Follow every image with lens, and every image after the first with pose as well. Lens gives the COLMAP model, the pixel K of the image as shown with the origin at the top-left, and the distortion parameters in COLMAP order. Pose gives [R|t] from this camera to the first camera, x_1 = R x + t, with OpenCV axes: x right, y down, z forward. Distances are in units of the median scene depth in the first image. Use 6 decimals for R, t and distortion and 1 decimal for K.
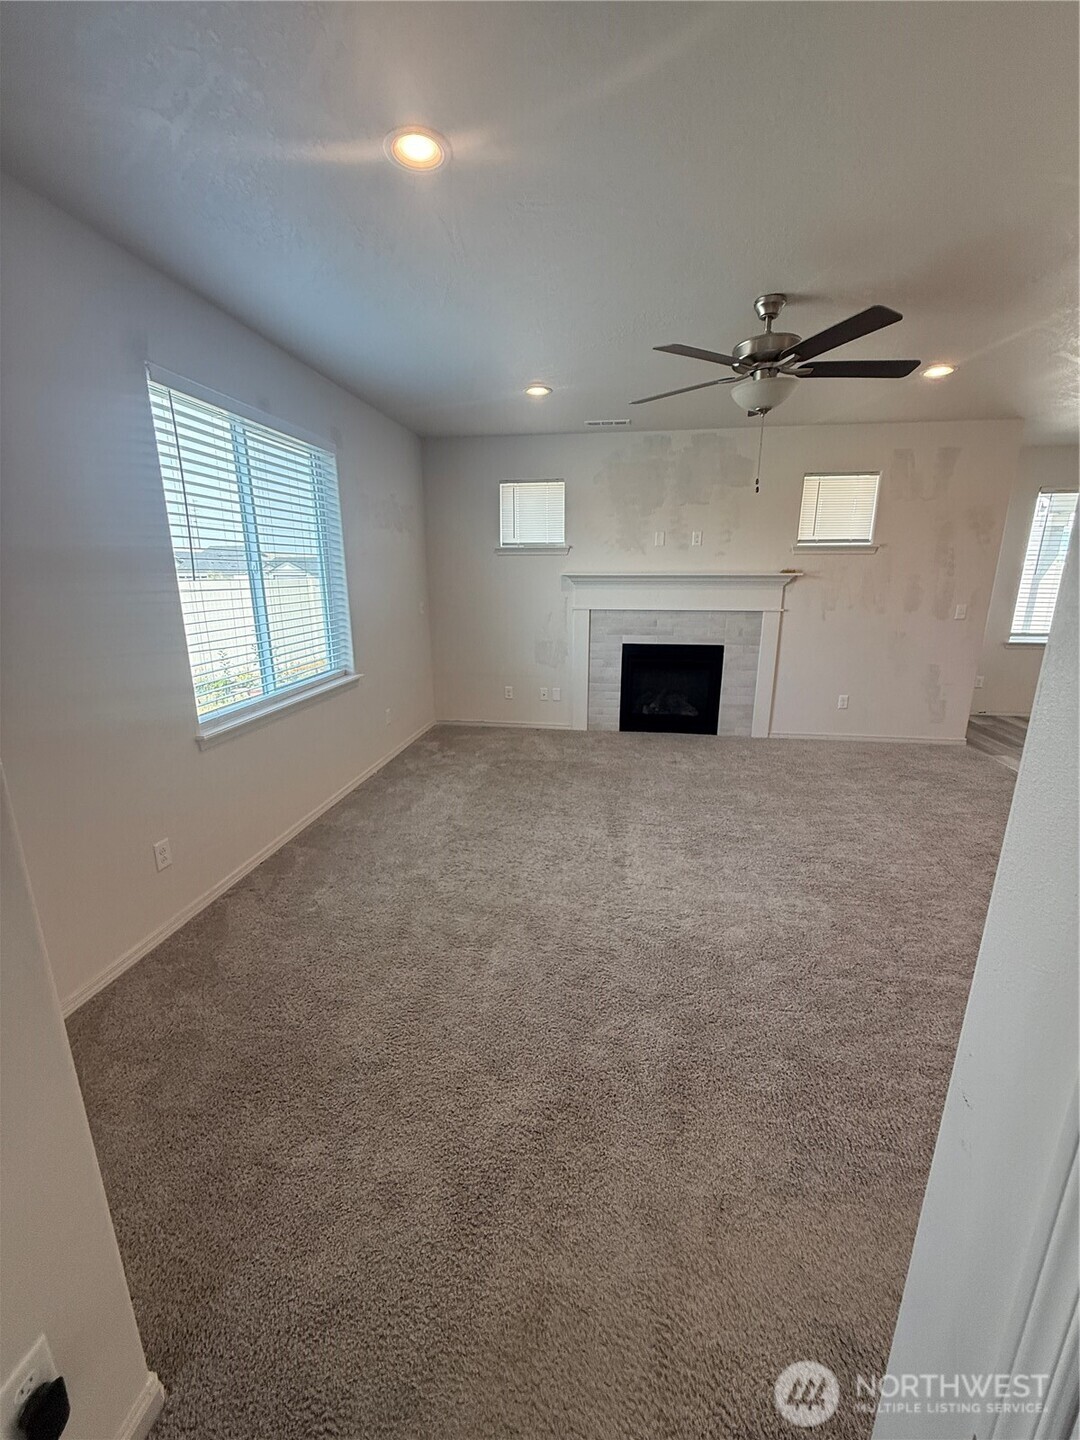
lens RADIAL K [[580.5, 0, 544.5], [0, 580.5, 722.0], [0, 0, 1]] dist [0.003136, 0.000139]
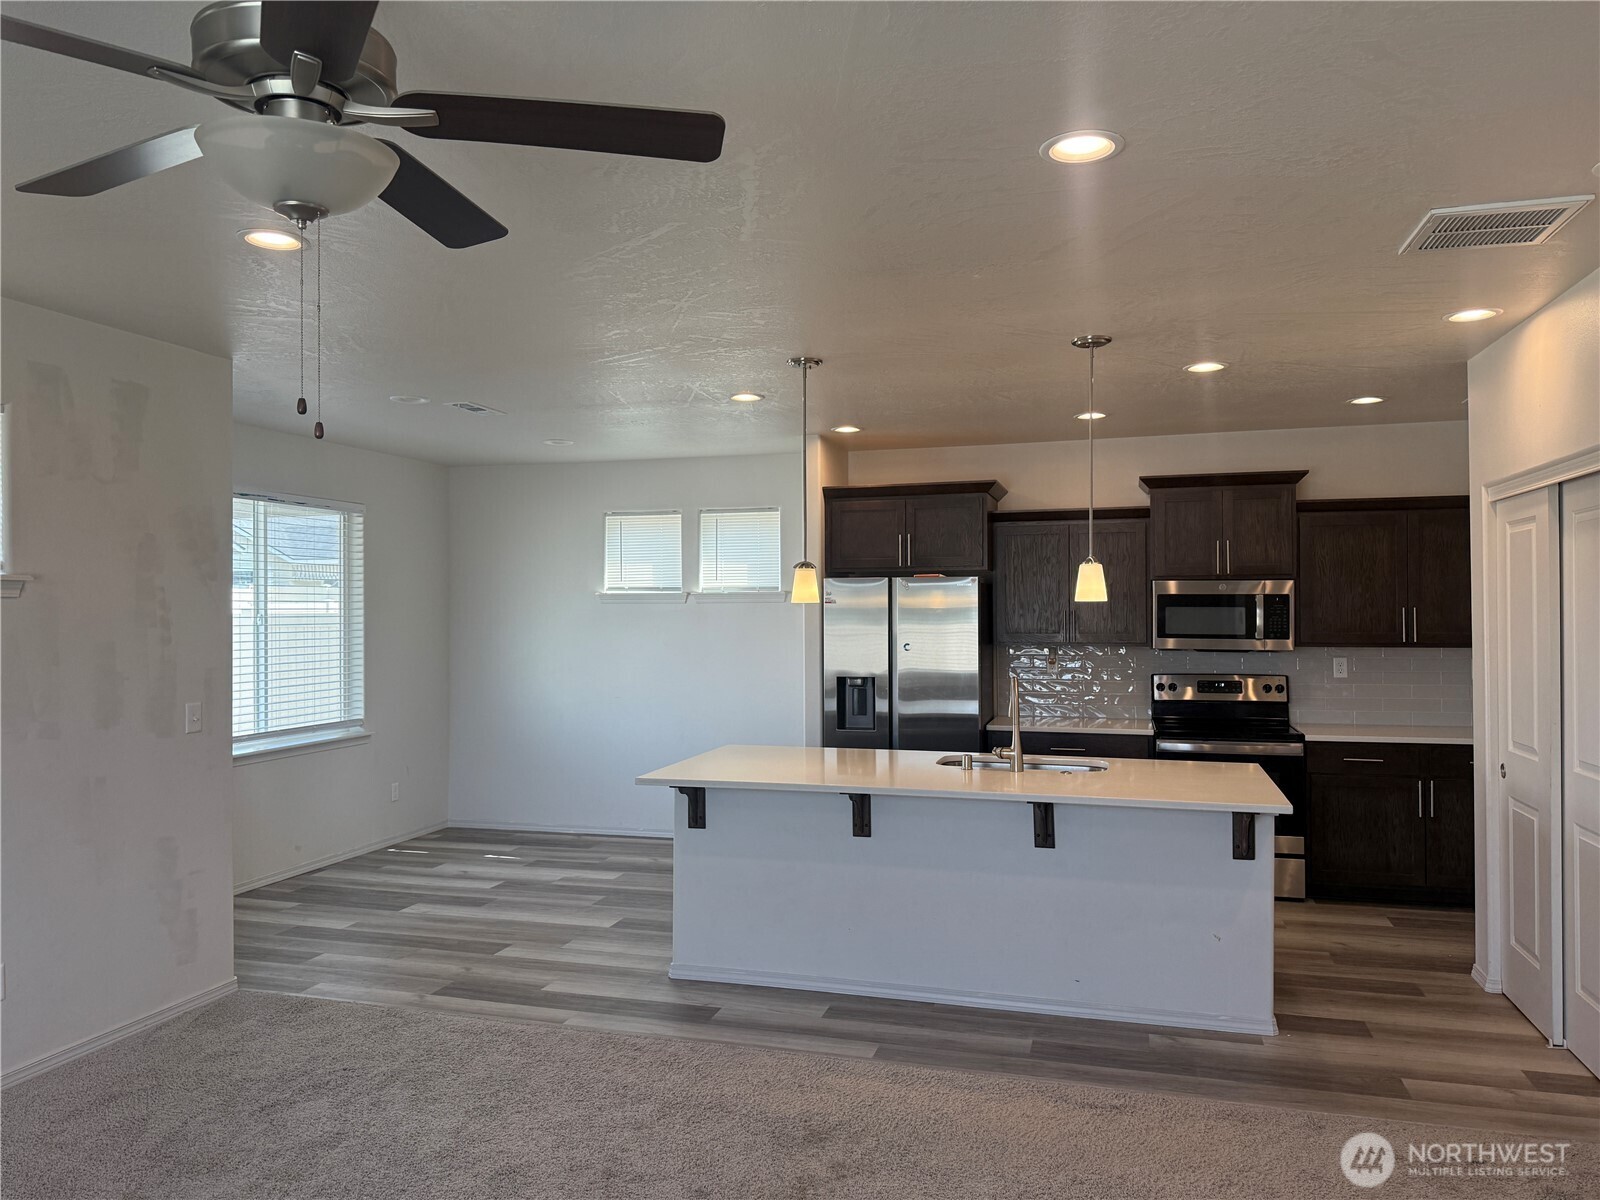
lens RADIAL K [[1124.2, 0, 803.8], [0, 1124.2, 598.3], [0, 0, 1]] dist [0.032861, -0.003457]
pose [[0.150052, 0.017842, 0.988517, -0.133696], [0.248079, 0.967171, -0.055114, -0.110012], [-0.957048, 0.253500, 0.140699, 0.371675]]
